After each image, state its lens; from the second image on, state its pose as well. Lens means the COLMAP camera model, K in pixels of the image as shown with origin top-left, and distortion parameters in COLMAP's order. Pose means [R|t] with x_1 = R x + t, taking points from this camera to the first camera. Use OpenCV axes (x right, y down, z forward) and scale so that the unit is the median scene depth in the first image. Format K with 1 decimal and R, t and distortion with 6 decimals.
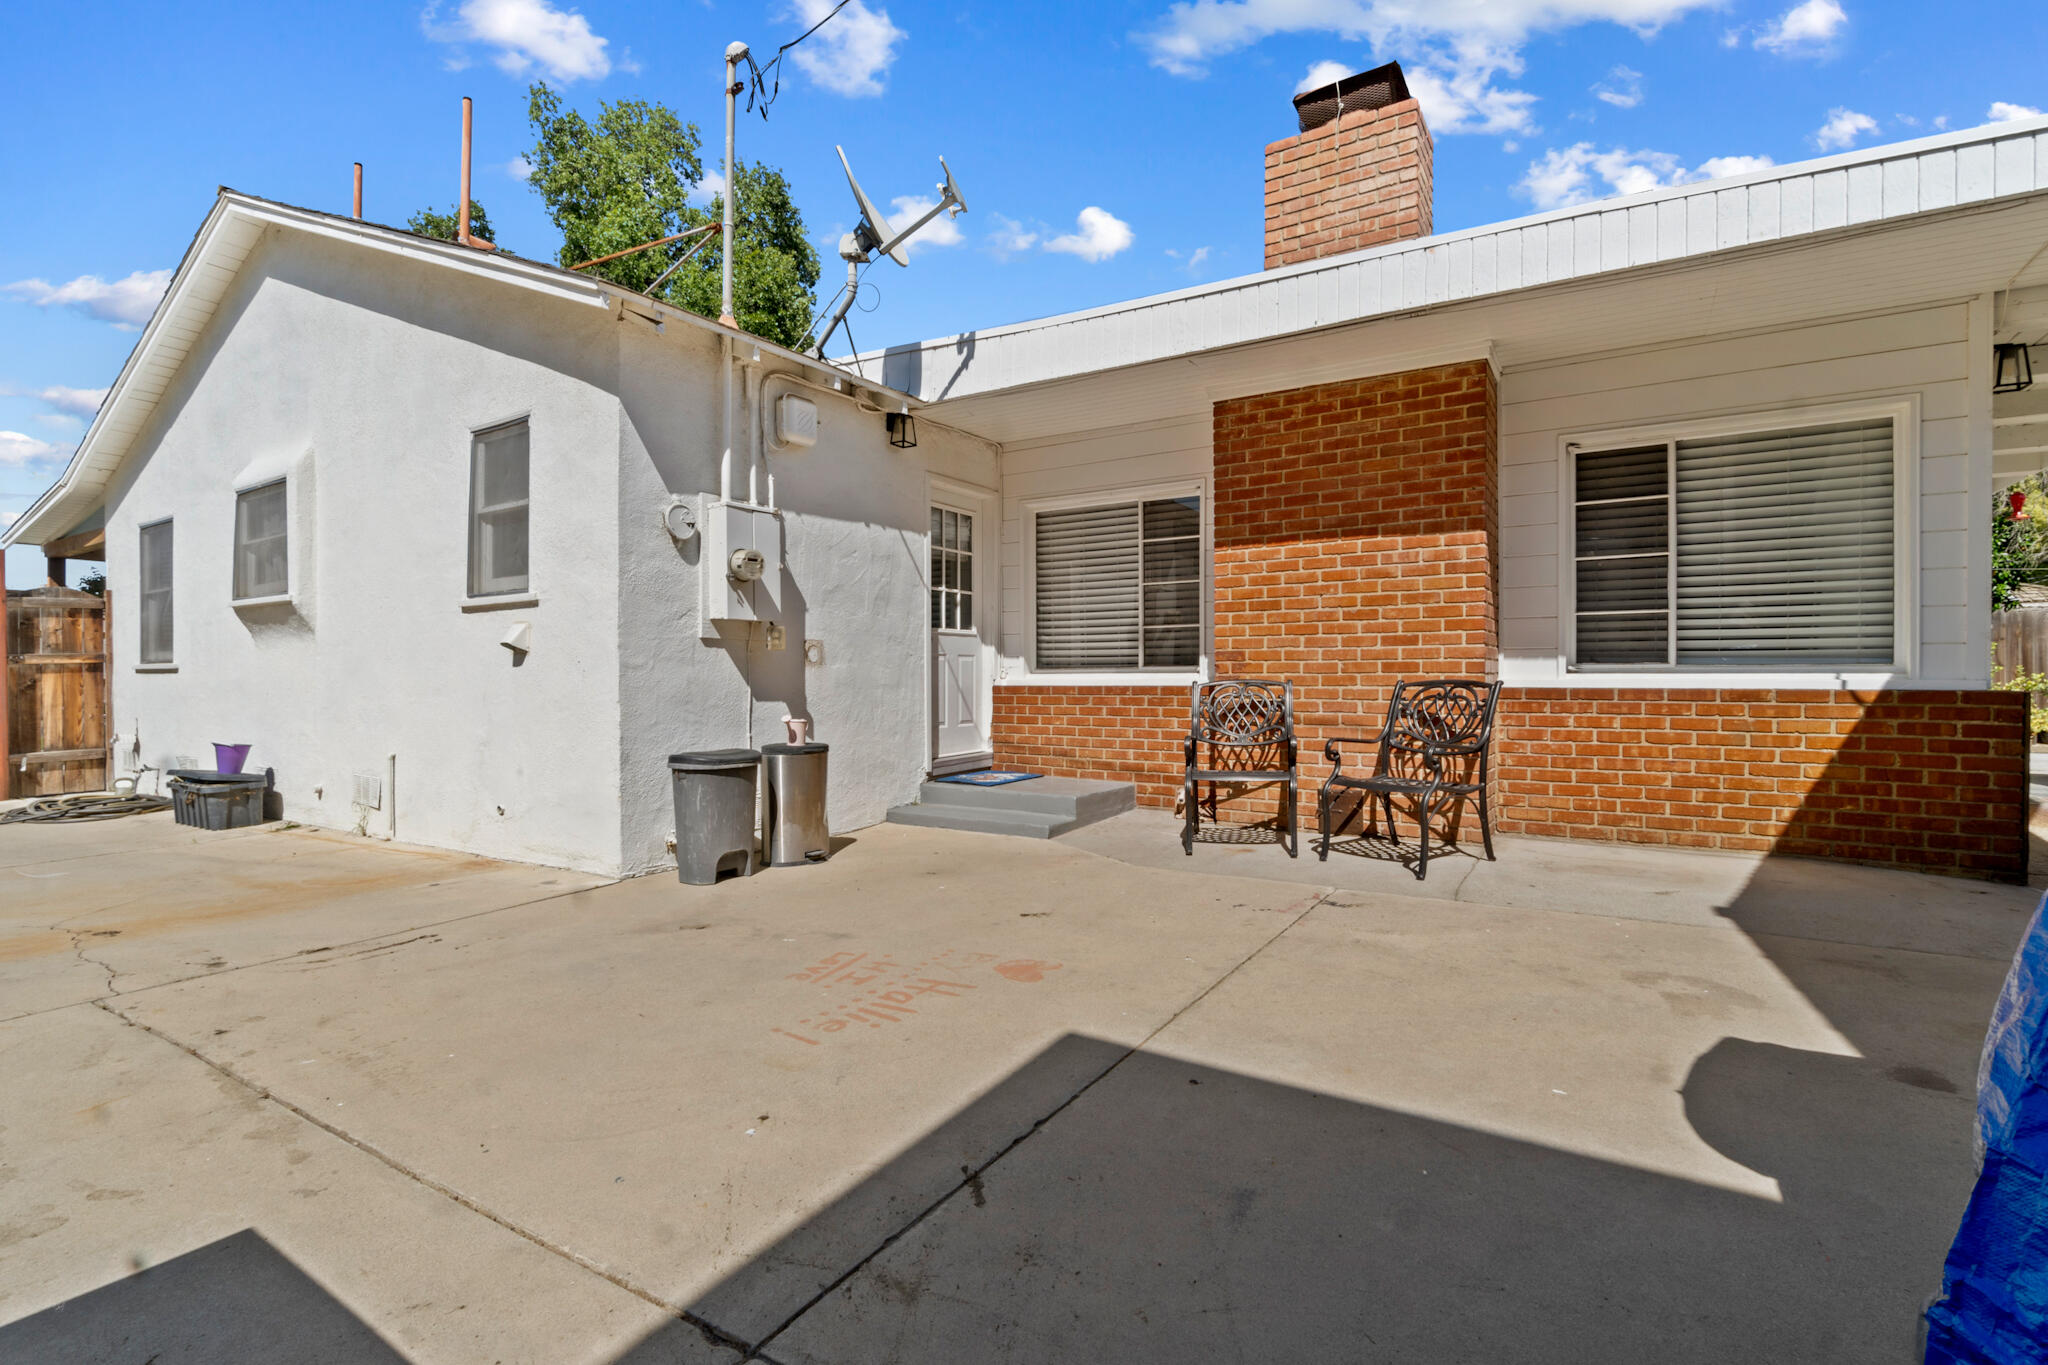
lens RADIAL K [[880.7, 0, 1027.8], [0, 880.7, 671.9], [0, 0, 1]] dist [-0.000927, -0.000054]
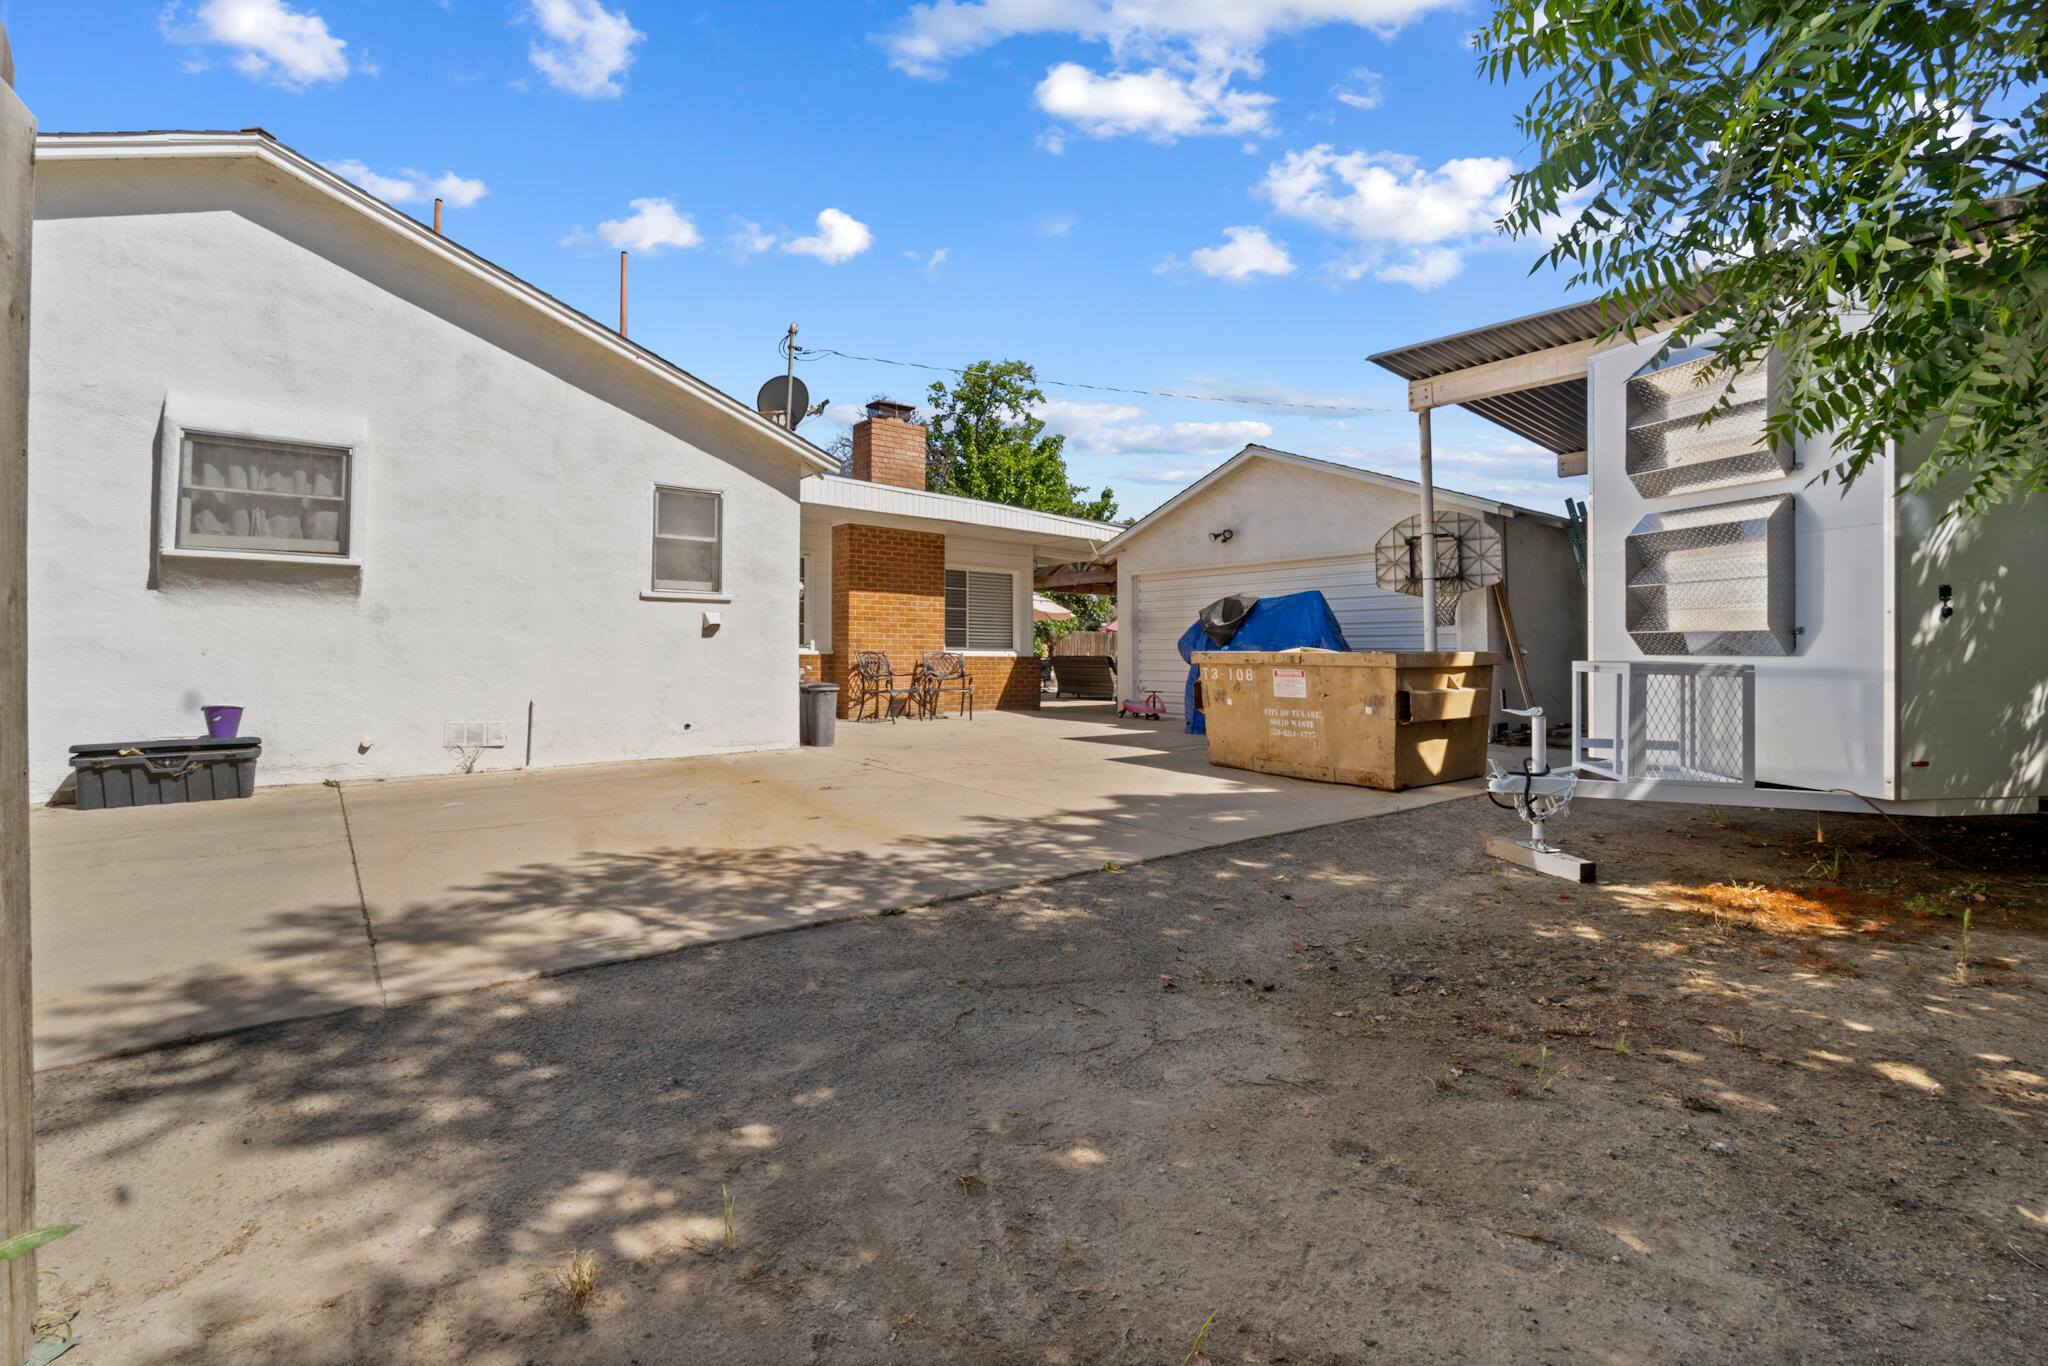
lens RADIAL K [[880.7, 0, 1018.9], [0, 880.7, 666.8], [0, 0, 1]] dist [-0.000927, -0.000054]
pose [[0.341246, -0.001962, 0.939972, -1.947913], [-0.003578, 0.999988, 0.003386, 0.043151], [-0.939967, -0.004519, 0.341235, -0.143412]]
